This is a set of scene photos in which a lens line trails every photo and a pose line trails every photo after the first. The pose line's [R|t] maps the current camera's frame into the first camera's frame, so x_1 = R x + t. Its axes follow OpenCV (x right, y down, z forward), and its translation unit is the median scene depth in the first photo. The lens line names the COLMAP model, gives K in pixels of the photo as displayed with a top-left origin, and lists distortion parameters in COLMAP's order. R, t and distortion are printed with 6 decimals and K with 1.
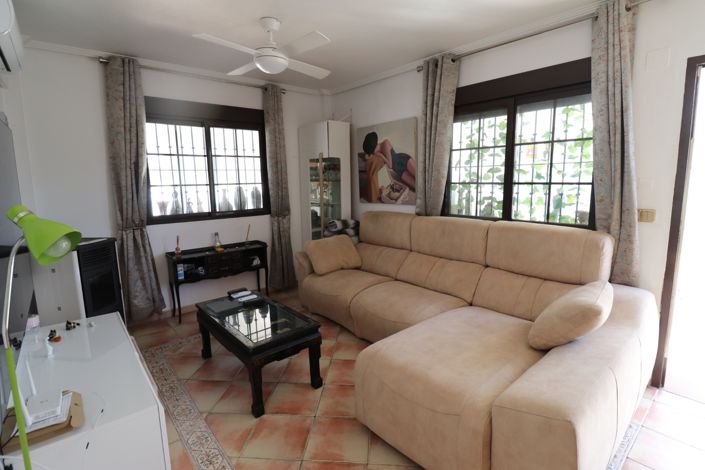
lens RADIAL K [[351.6, 0, 352.2], [0, 351.6, 233.3], [0, 0, 1]] dist [-0.003239, -0.002565]
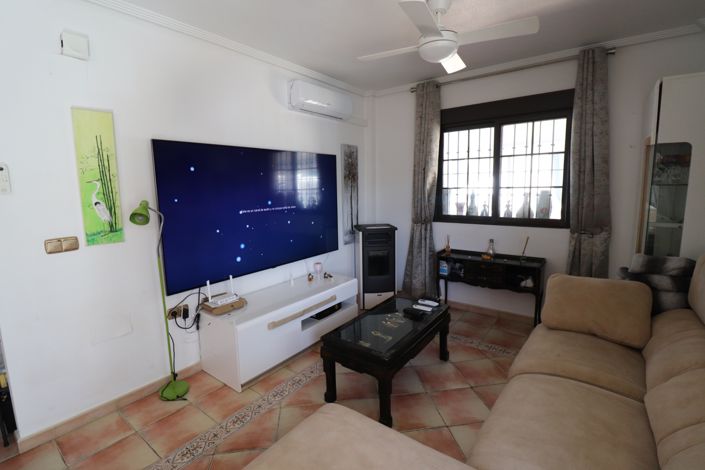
lens RADIAL K [[325.6, 0, 348.9], [0, 325.6, 231.4], [0, 0, 1]] dist [-0.001919, -0.010256]
pose [[0.211559, 0.148849, -0.965964, 0.366415], [-0.132742, 0.983553, 0.122487, -0.078072], [0.968309, 0.102311, 0.227838, 0.432395]]
